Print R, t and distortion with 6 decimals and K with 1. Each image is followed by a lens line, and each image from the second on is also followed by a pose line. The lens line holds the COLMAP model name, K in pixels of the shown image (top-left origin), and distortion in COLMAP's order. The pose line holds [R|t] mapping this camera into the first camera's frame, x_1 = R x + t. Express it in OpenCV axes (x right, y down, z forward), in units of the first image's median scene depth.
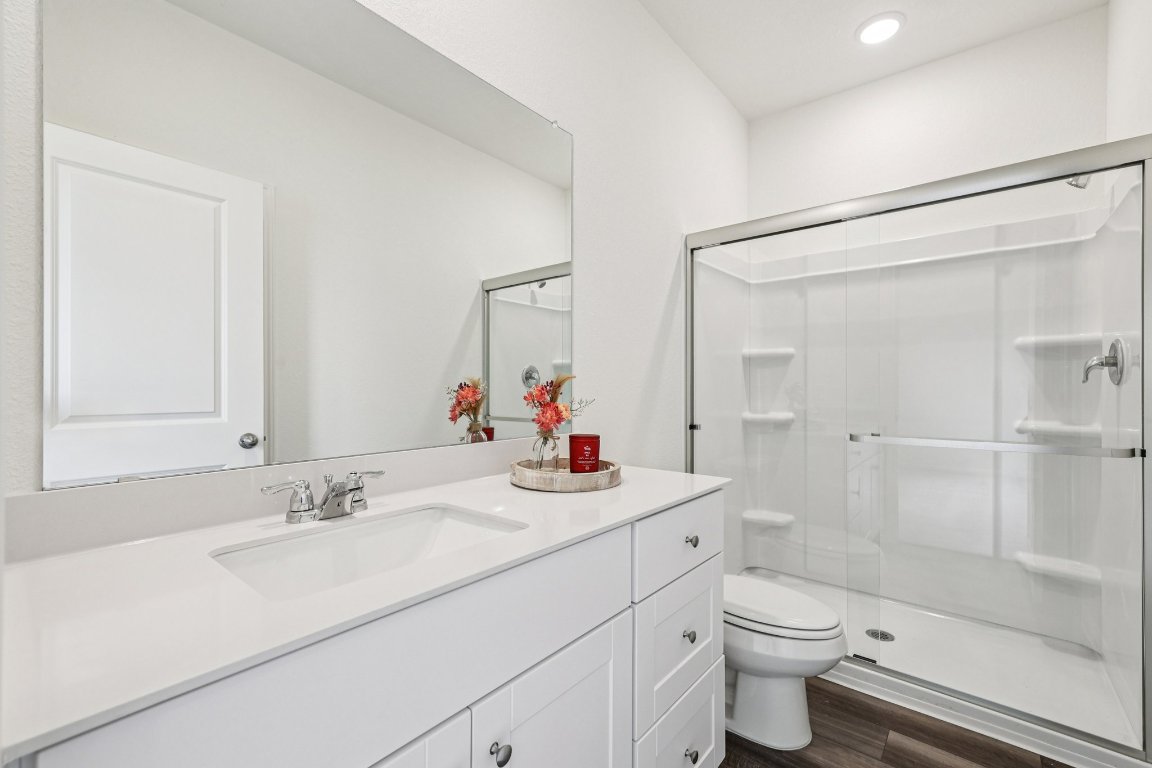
lens RADIAL K [[487.2, 0, 581.6], [0, 487.2, 387.0], [0, 0, 1]] dist [0.004708, 0.001628]
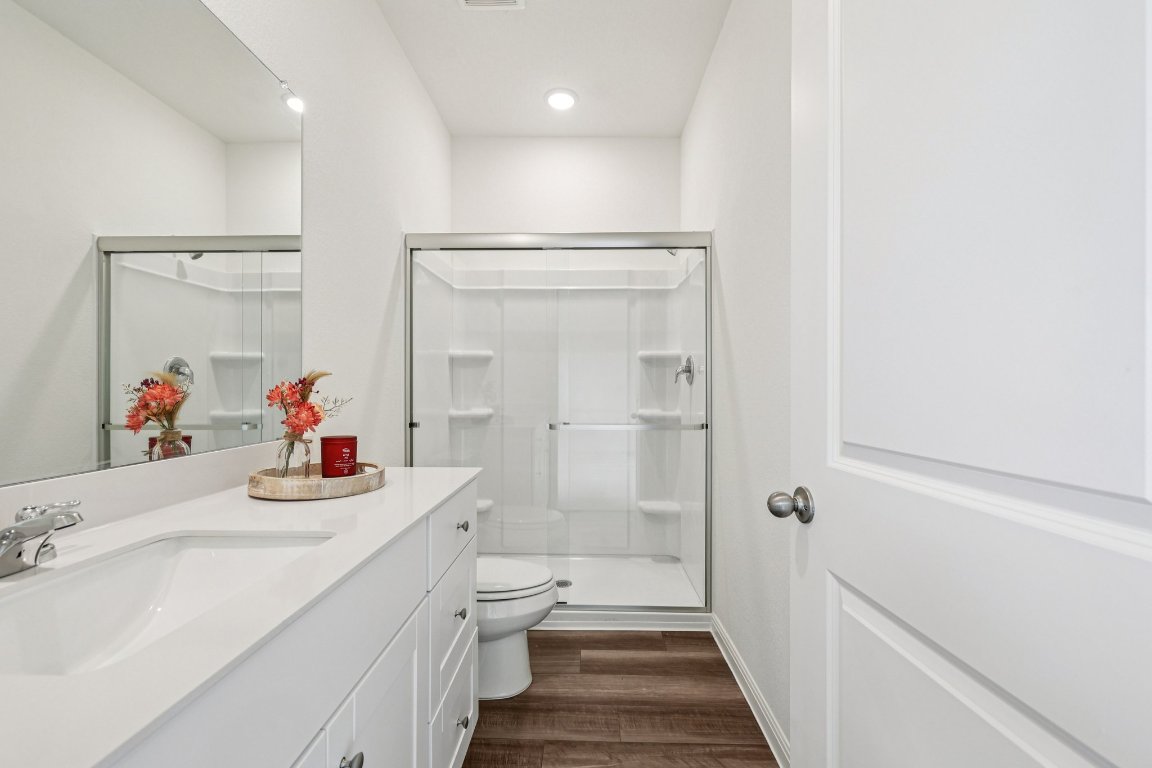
lens RADIAL K [[487.2, 0, 574.7], [0, 487.2, 386.1], [0, 0, 1]] dist [0.004708, 0.001628]
pose [[0.790648, 0.001464, 0.612270, -0.151855], [-0.001754, 0.999998, -0.000127, 0.001372], [-0.612269, -0.000973, 0.790649, -0.009190]]
